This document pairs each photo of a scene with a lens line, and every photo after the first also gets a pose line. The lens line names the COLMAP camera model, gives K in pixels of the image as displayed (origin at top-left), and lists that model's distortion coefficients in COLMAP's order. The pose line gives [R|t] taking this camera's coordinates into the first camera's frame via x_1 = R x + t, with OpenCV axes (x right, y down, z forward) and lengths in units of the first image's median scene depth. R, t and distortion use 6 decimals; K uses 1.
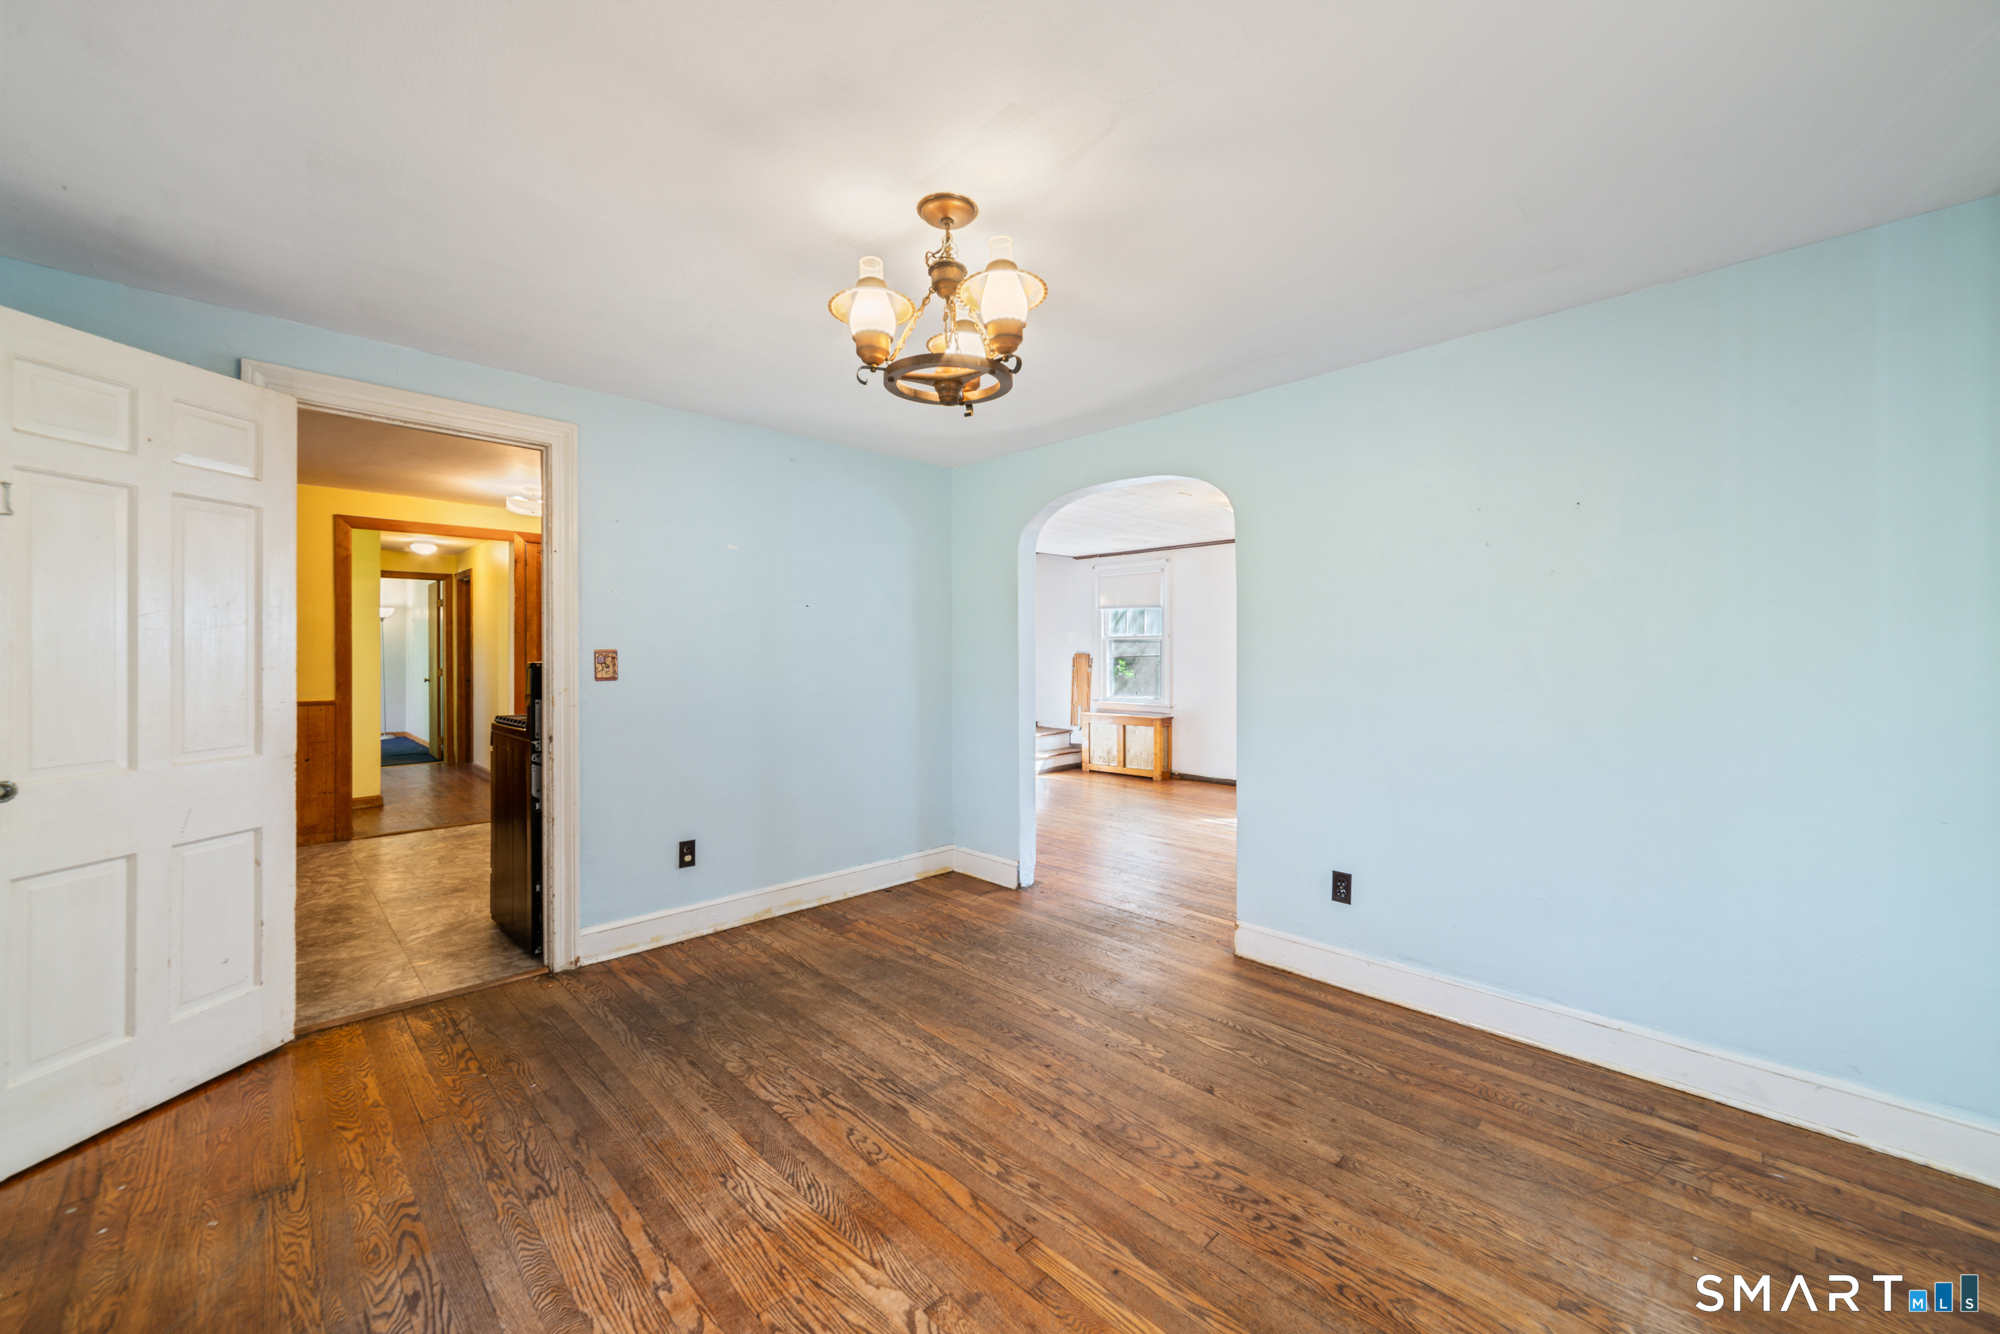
lens RADIAL K [[772.5, 0, 1006.2], [0, 772.5, 660.0], [0, 0, 1]] dist [-0.000046, 0.000090]
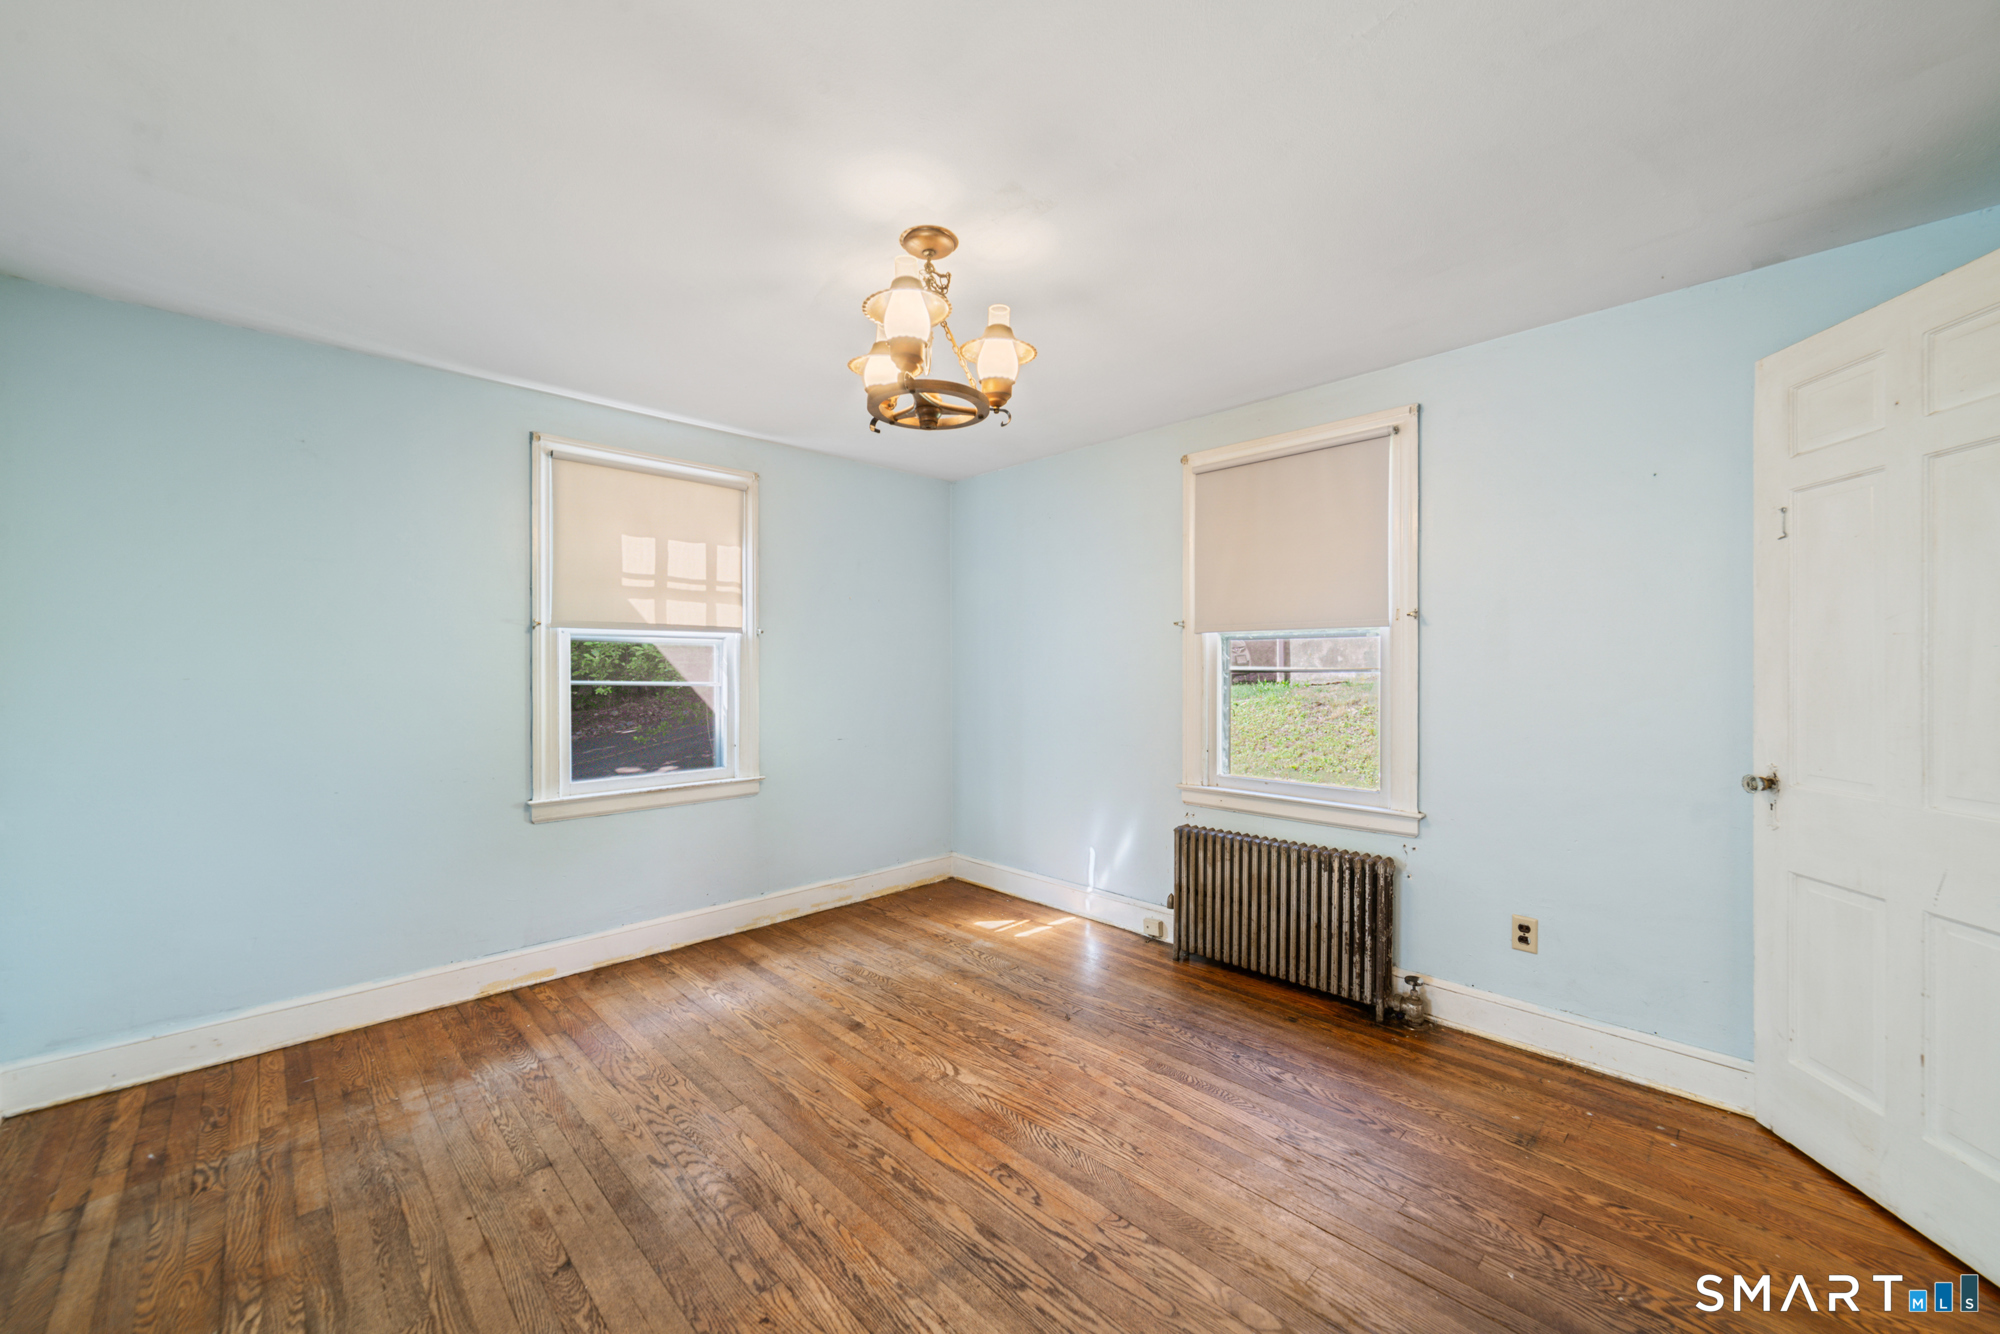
lens RADIAL K [[768.5, 0, 999.8], [0, 768.5, 676.2], [0, 0, 1]] dist [-0.001866, 0.000178]
pose [[-0.999929, 0.000747, 0.011861, -0.126885], [0.000948, 0.999857, 0.016903, -0.007005], [-0.011847, 0.016913, -0.999787, 1.409158]]
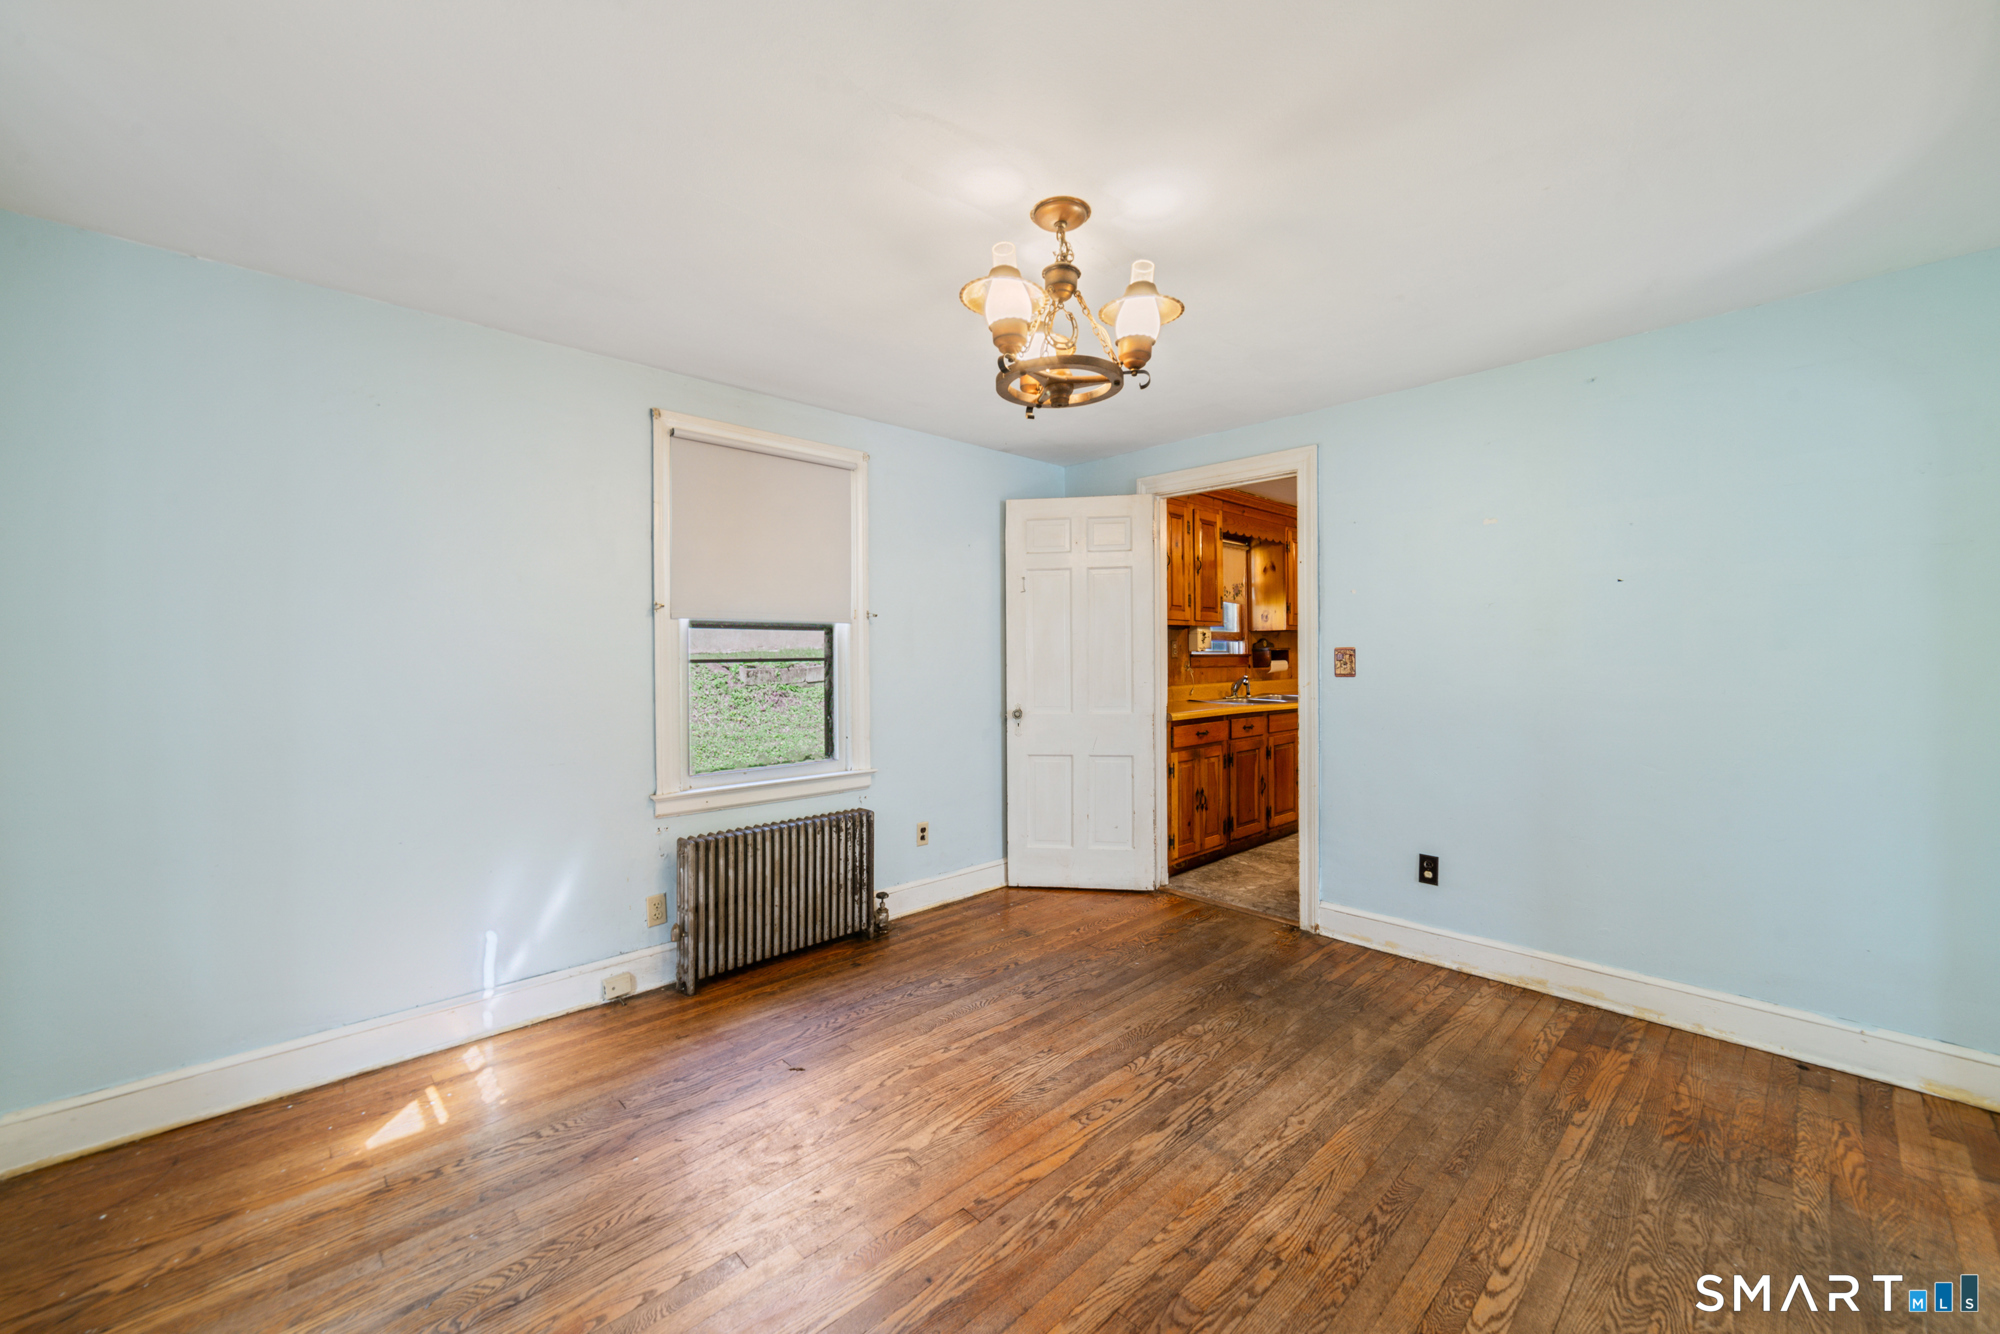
lens RADIAL K [[775.0, 0, 991.3], [0, 775.0, 666.0], [0, 0, 1]] dist [-0.000638, 0.000452]
pose [[-0.026333, 0.014119, -0.999554, 0.649971], [0.000429, 0.999900, 0.014112, -0.003883], [0.999653, -0.000057, -0.026337, 0.642516]]
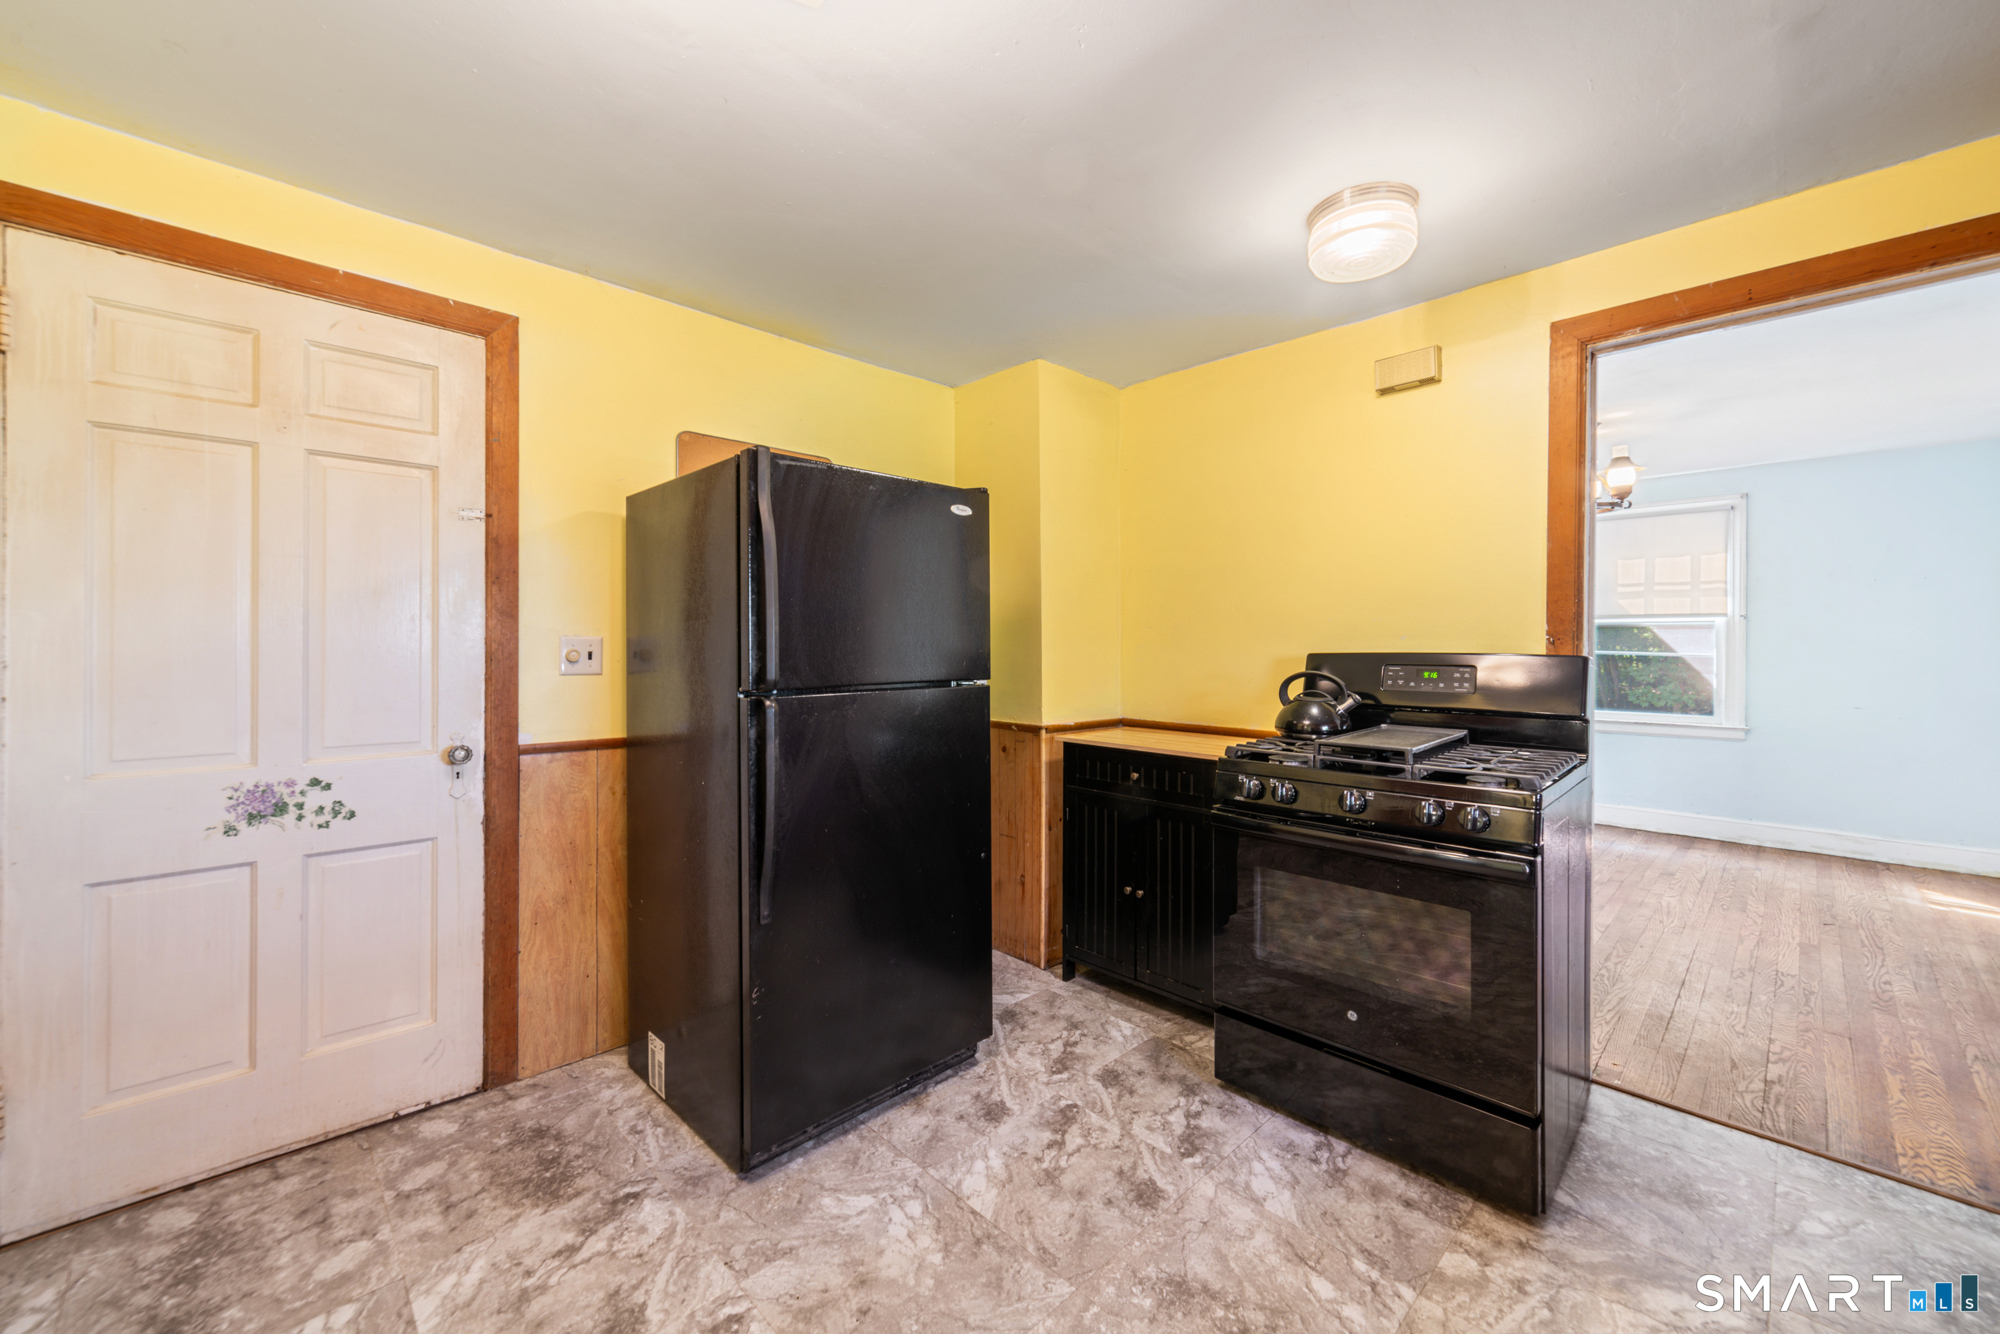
lens RADIAL K [[777.4, 0, 997.1], [0, 777.4, 644.2], [0, 0, 1]] dist [-0.003805, 0.003539]
pose [[0.016488, -0.004278, 0.999855, -1.506768], [0.006030, 0.999973, 0.004179, -0.015475], [-0.999846, 0.005960, 0.016513, 1.747567]]
